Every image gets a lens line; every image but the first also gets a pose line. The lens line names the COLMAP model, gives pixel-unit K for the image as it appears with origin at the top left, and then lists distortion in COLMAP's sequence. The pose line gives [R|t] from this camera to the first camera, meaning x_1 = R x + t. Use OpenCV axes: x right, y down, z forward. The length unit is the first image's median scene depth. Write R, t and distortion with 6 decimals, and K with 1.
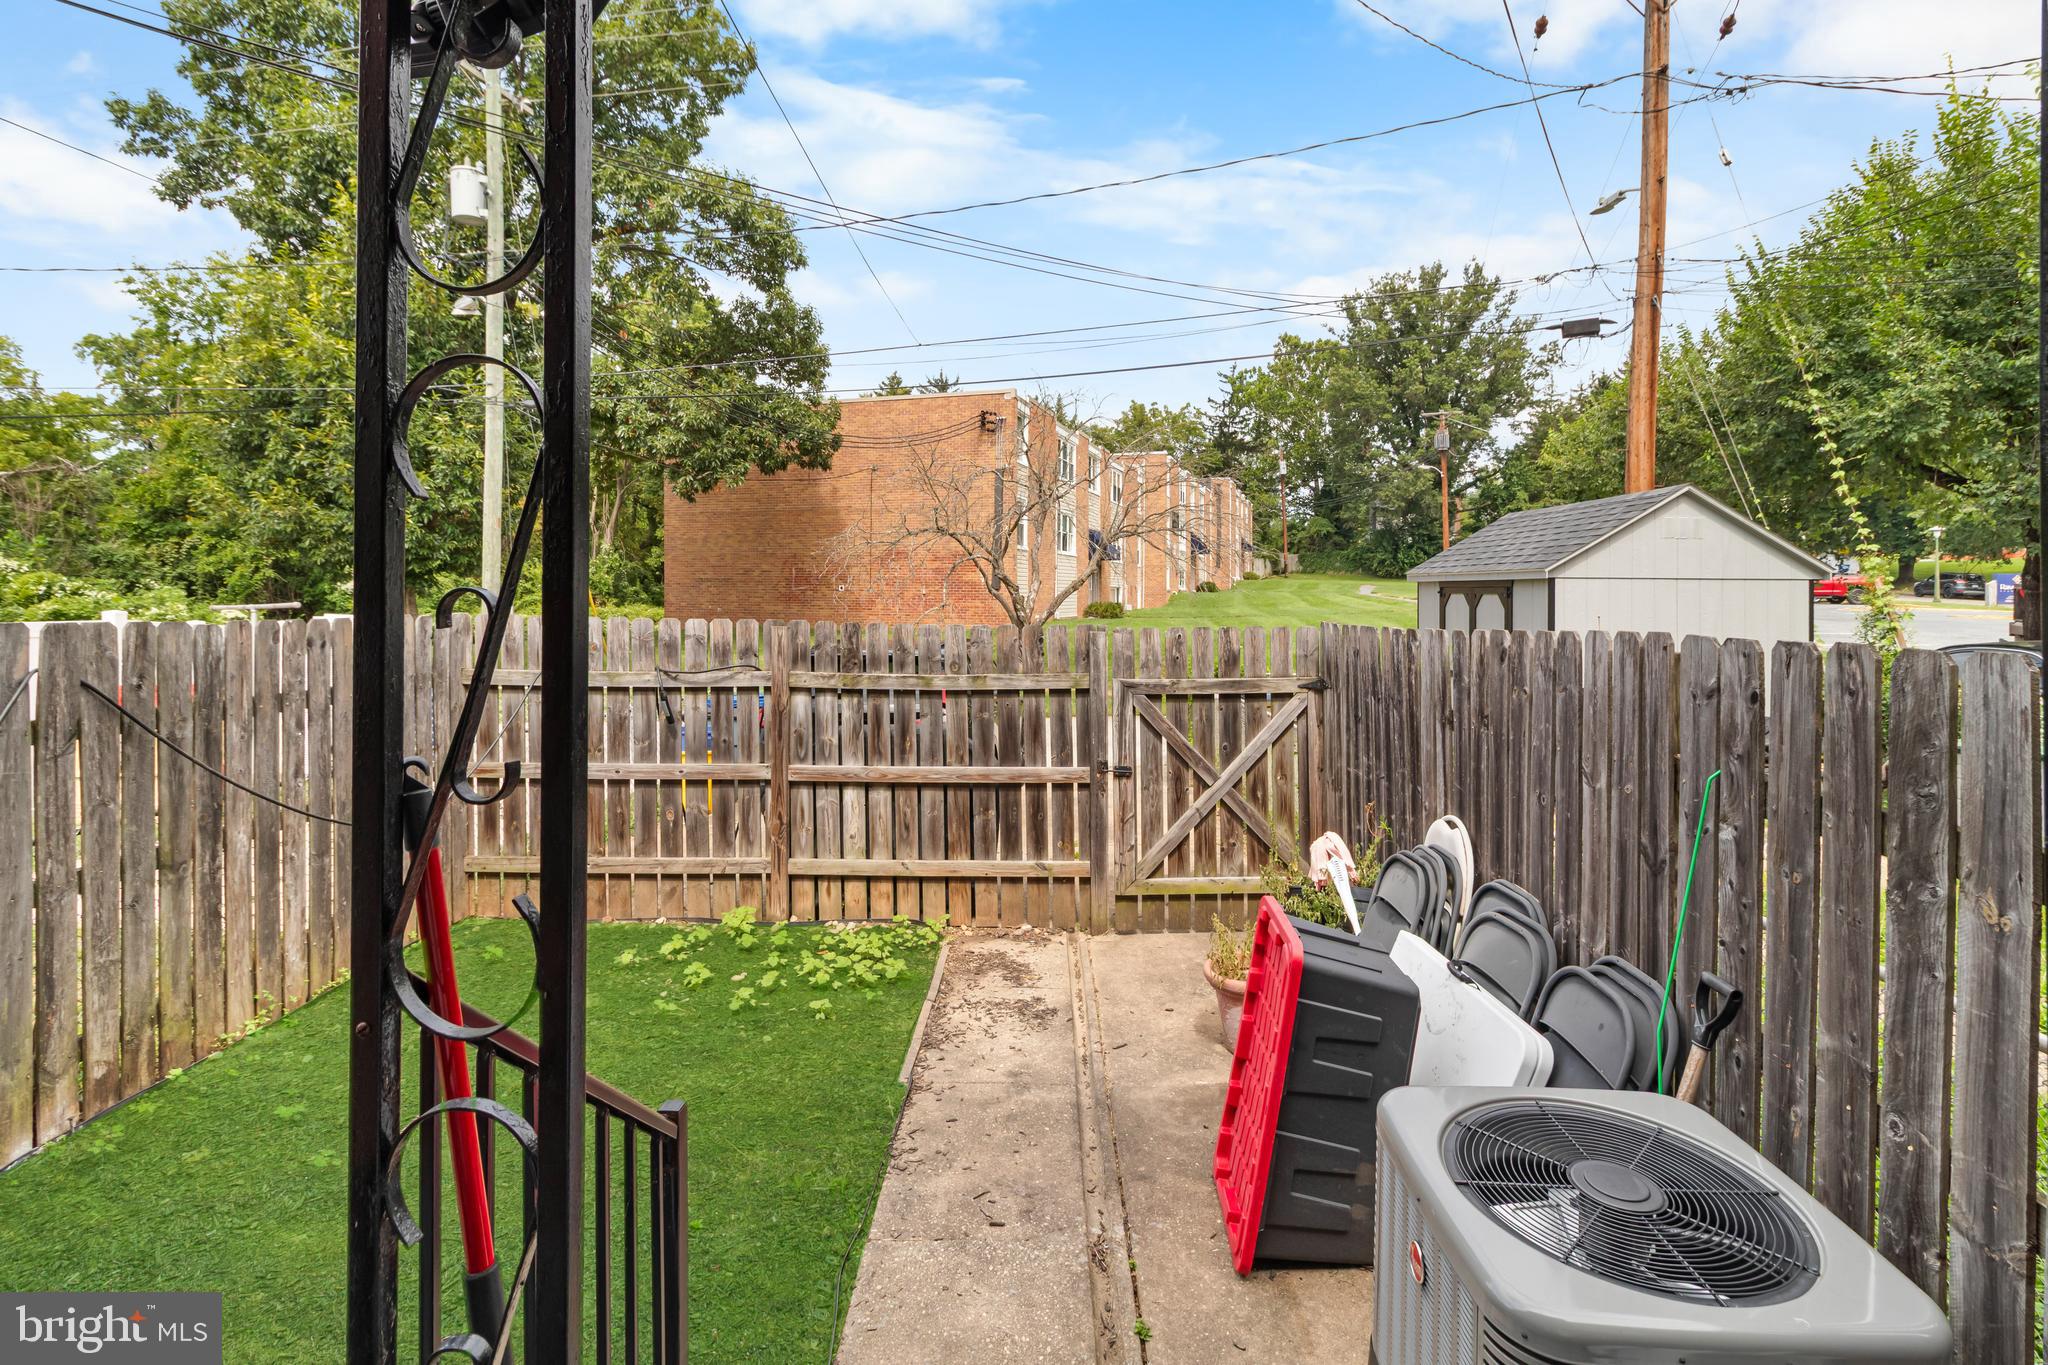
lens RADIAL K [[936.5, 0, 1046.1], [0, 936.5, 606.2], [0, 0, 1]] dist [-0.011113, -0.001066]
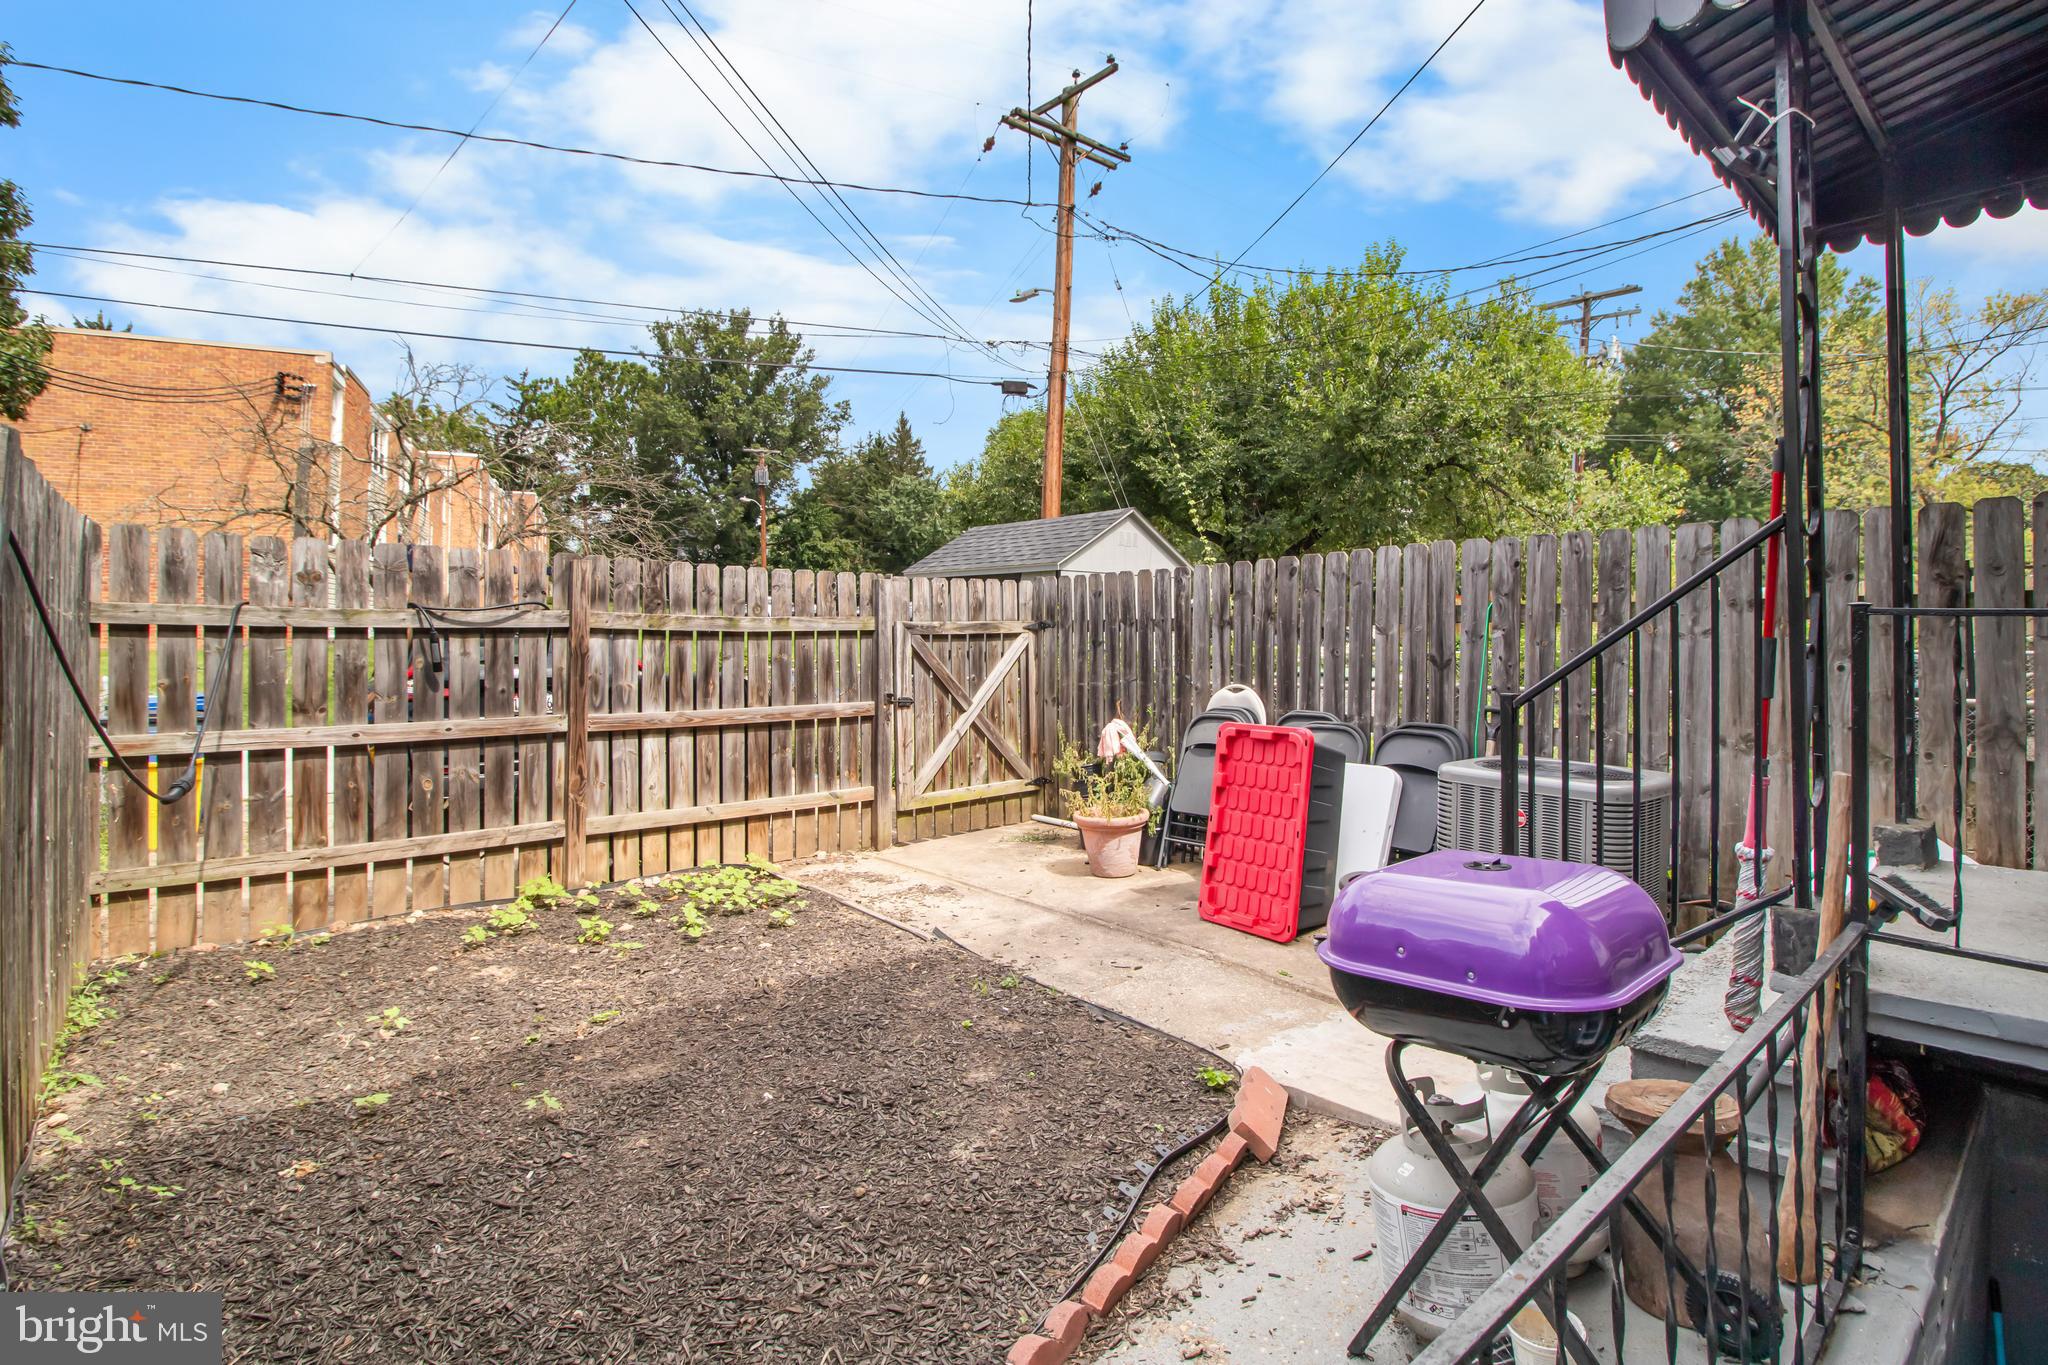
lens RADIAL K [[936.5, 0, 999.2], [0, 936.5, 629.6], [0, 0, 1]] dist [-0.011113, -0.001066]
pose [[0.769044, 0.004523, 0.639180, -0.541423], [0.001980, 0.999953, -0.009458, 0.096231], [-0.639193, 0.008540, 0.768999, 0.045584]]
